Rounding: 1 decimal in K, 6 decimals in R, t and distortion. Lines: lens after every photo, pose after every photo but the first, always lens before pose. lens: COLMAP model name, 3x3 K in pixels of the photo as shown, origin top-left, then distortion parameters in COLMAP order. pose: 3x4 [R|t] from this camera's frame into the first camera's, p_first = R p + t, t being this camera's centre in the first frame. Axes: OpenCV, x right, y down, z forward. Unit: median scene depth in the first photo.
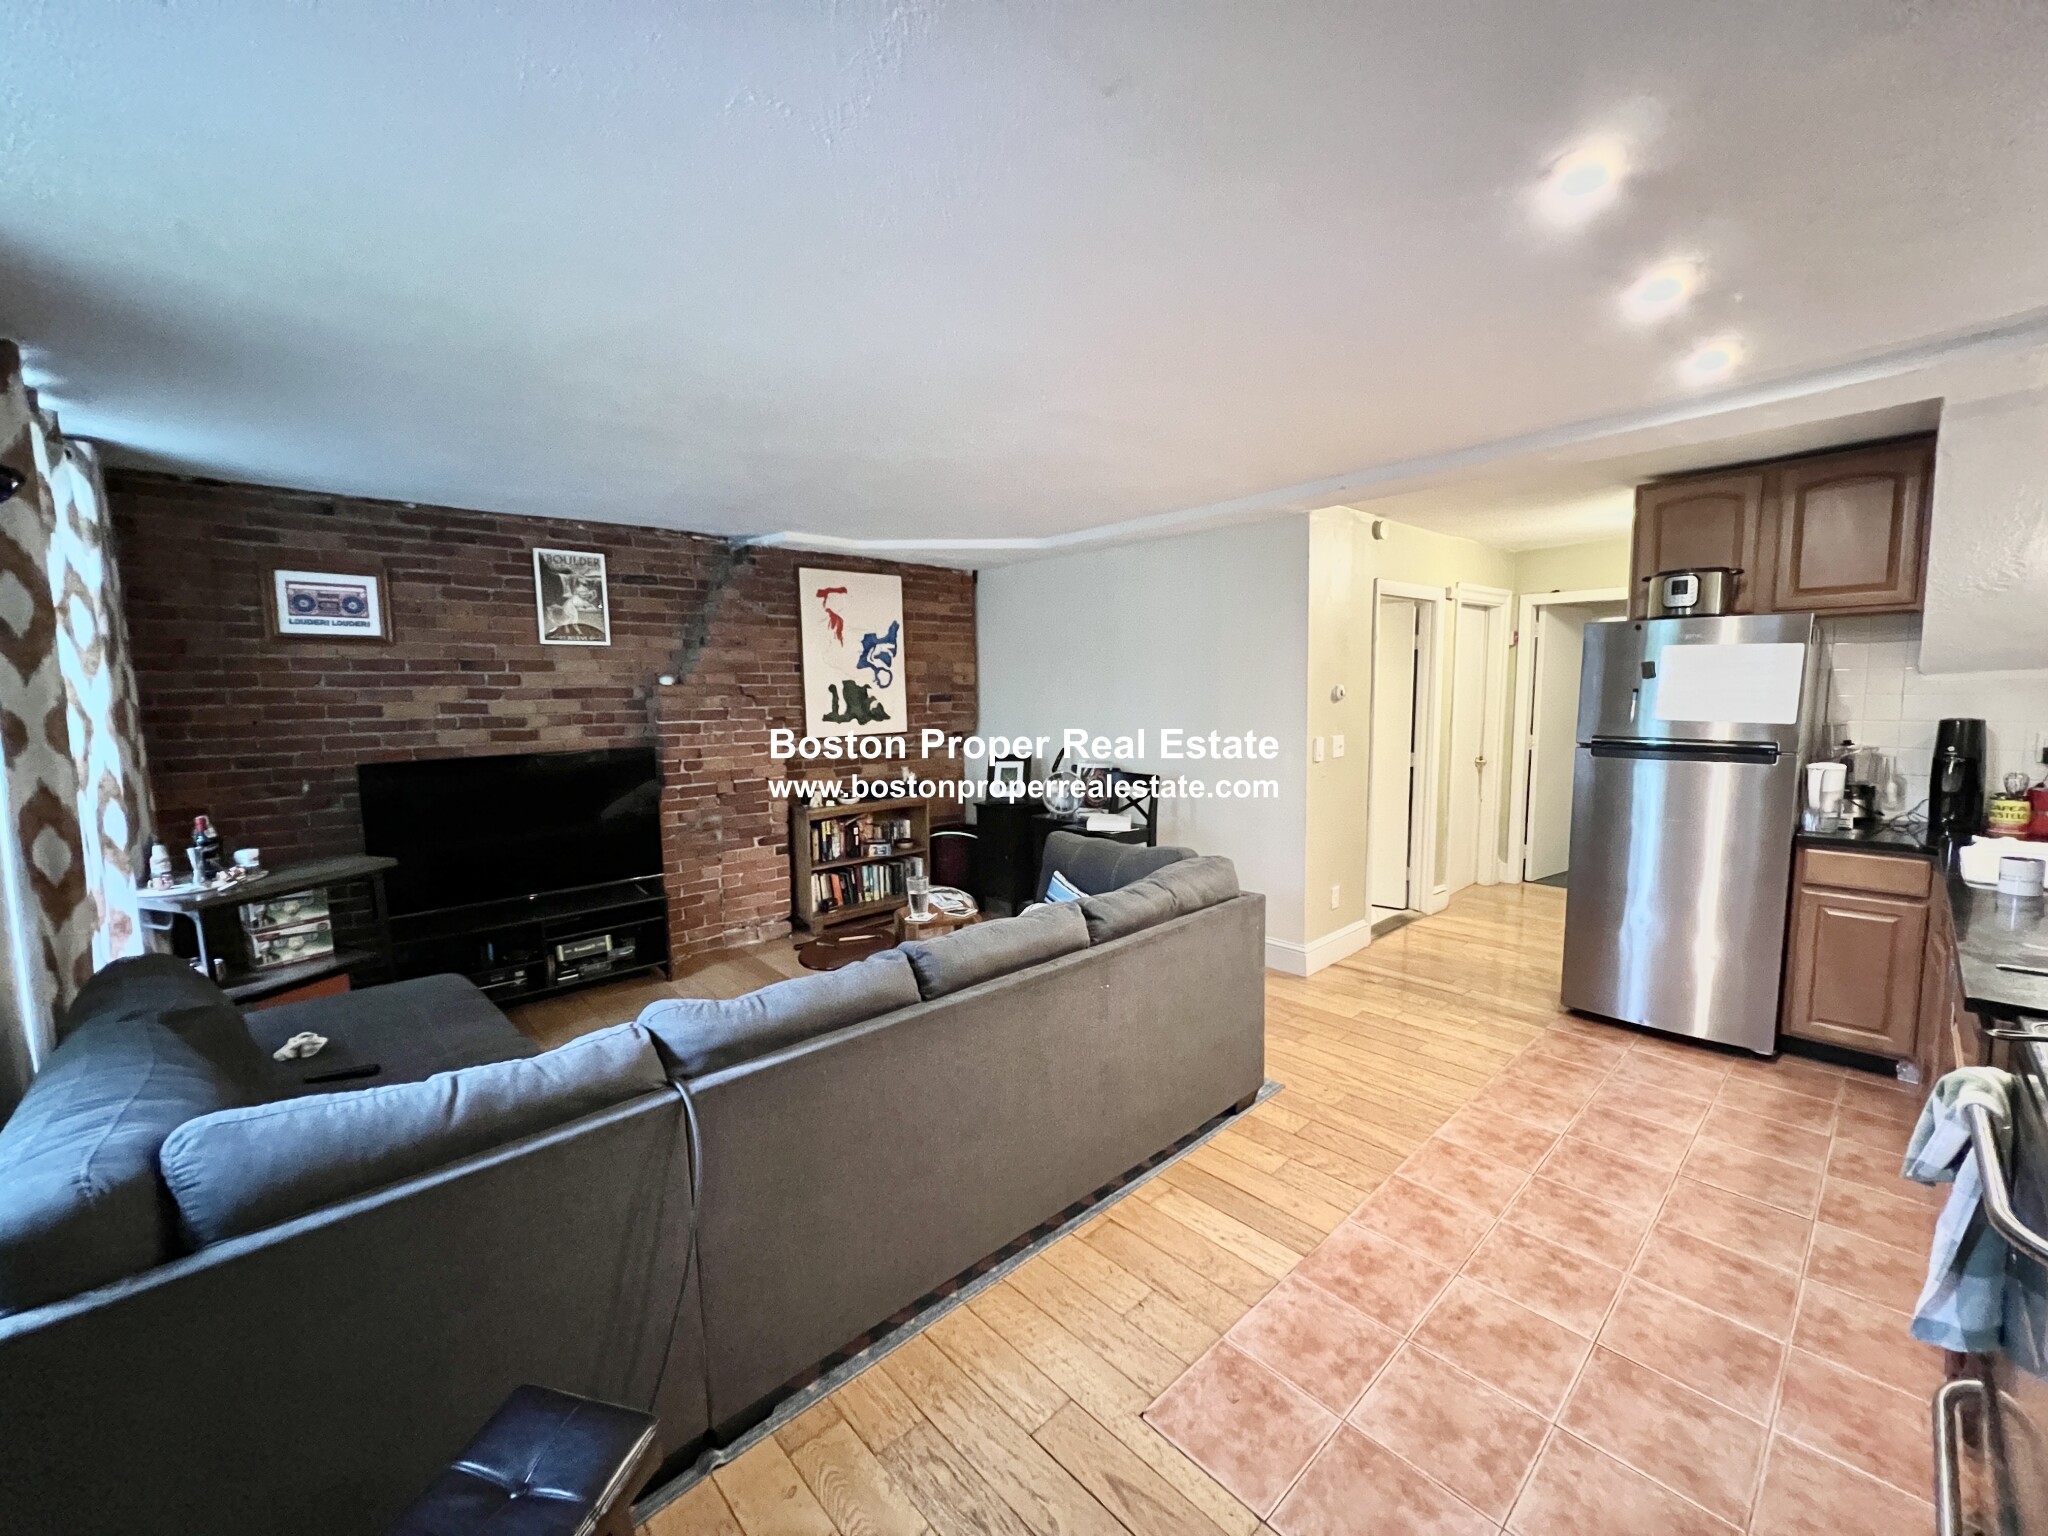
lens RADIAL K [[810.3, 0, 1032.9], [0, 810.3, 770.1], [0, 0, 1]] dist [-0.001629, -0.000013]
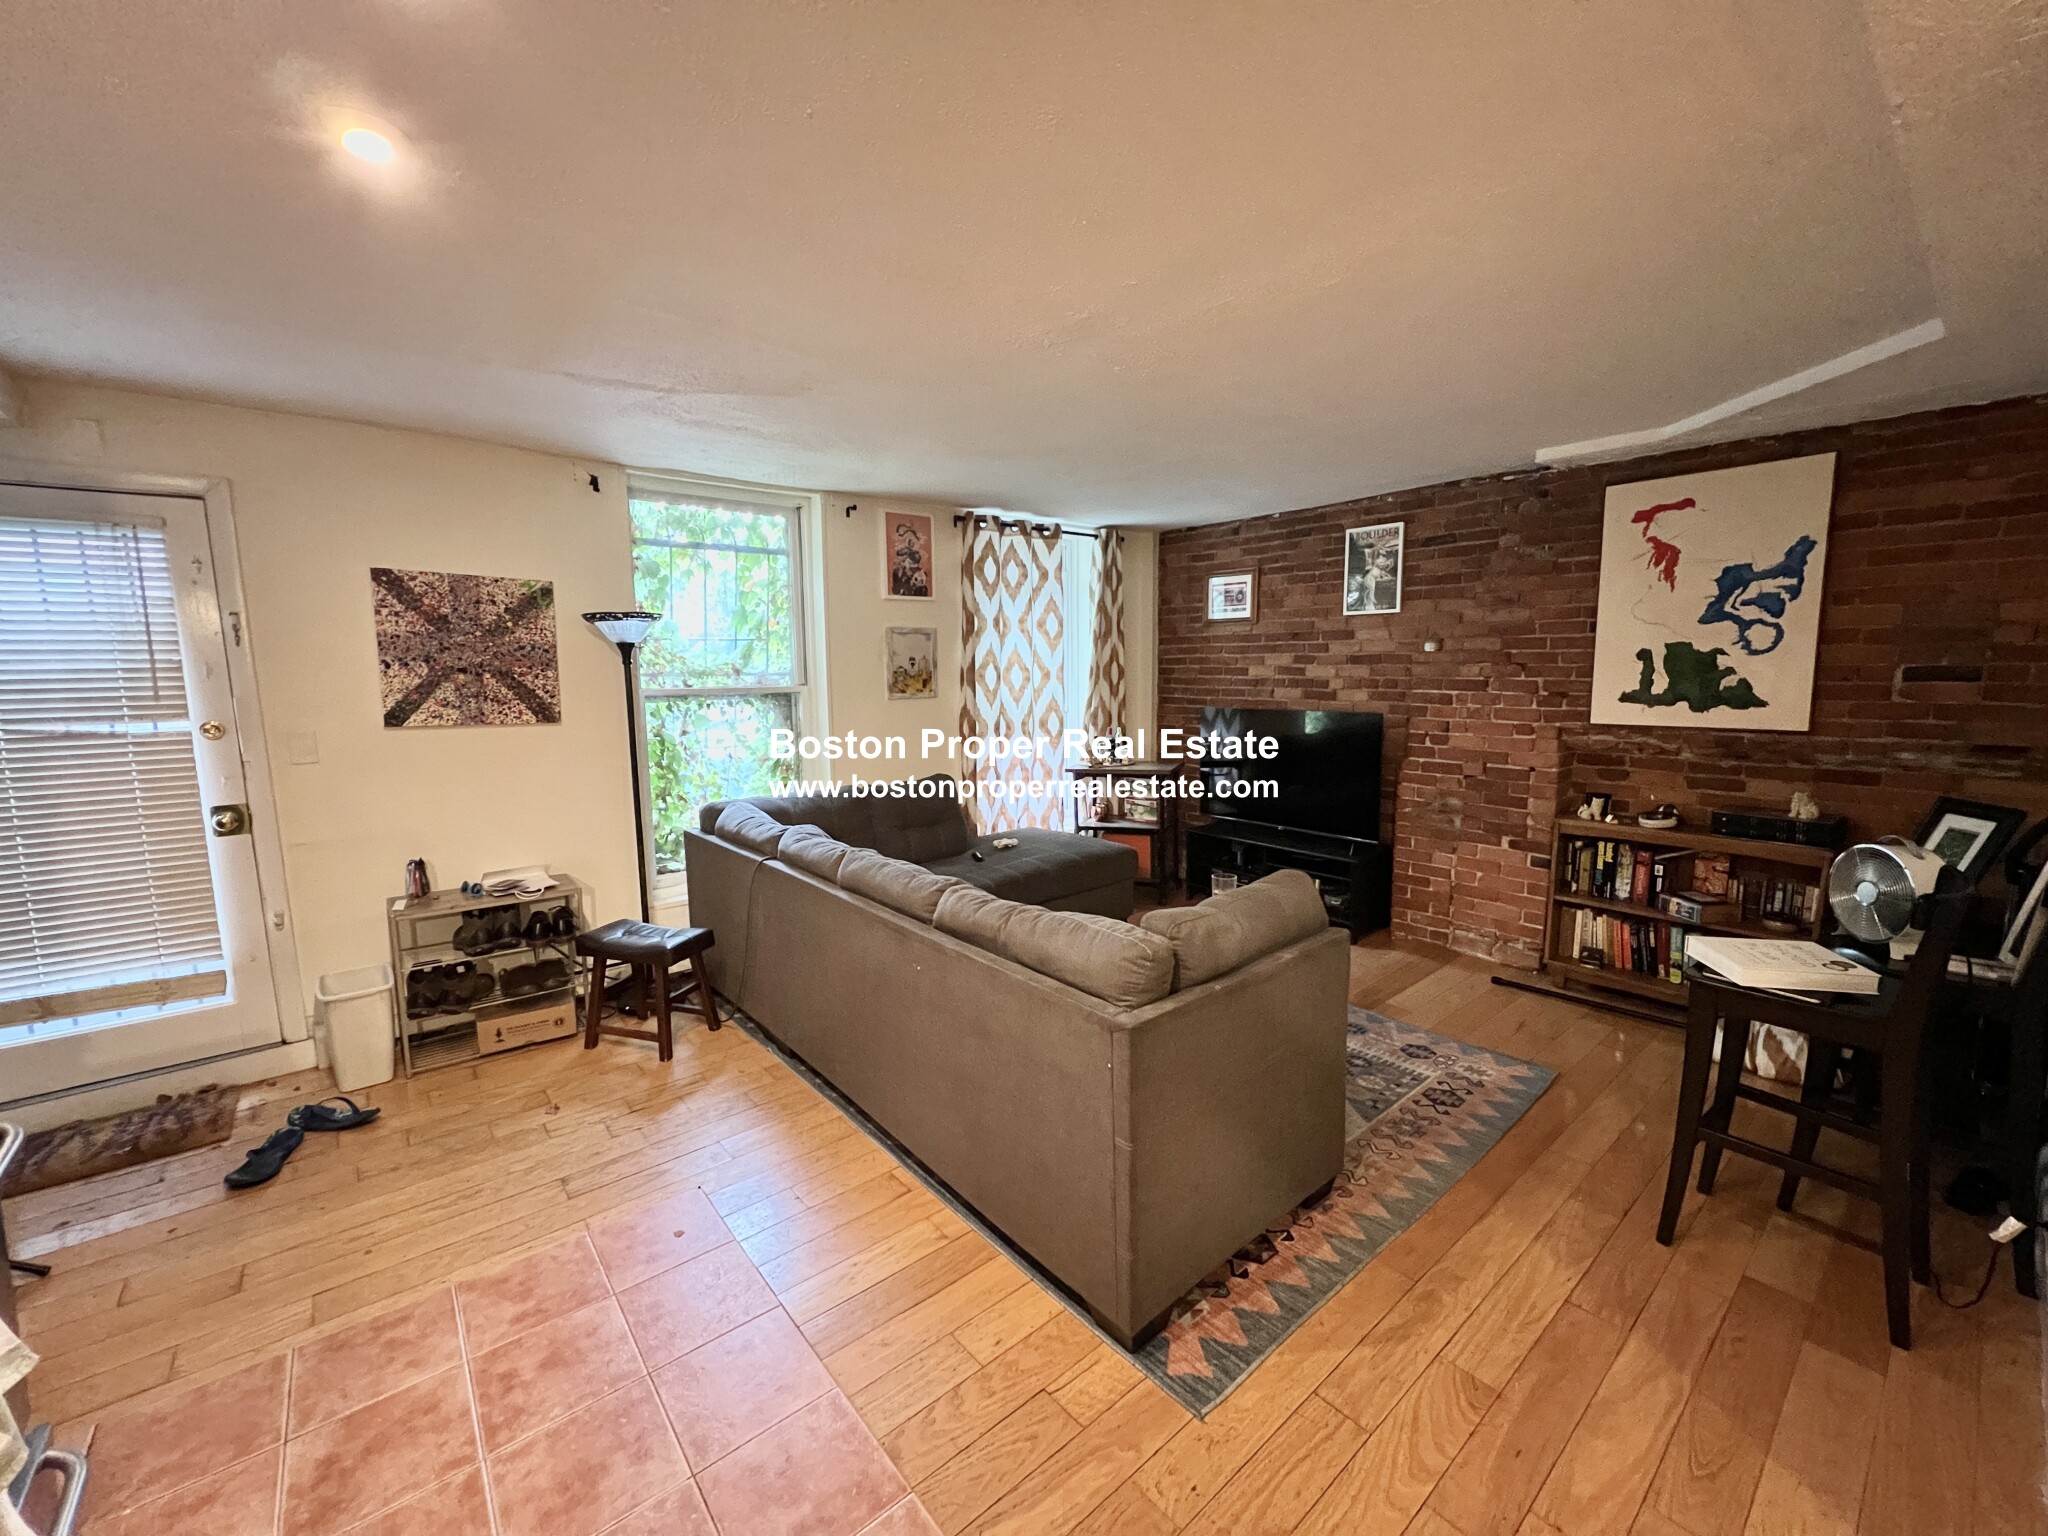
lens RADIAL K [[816.8, 0, 1032.8], [0, 816.8, 768.5], [0, 0, 1]] dist [-0.001874, -0.000010]
pose [[-0.044959, 0.143422, -0.988640, 0.512968], [-0.090642, 0.984973, 0.147012, -0.066545], [0.994868, 0.096221, -0.031284, 0.565416]]
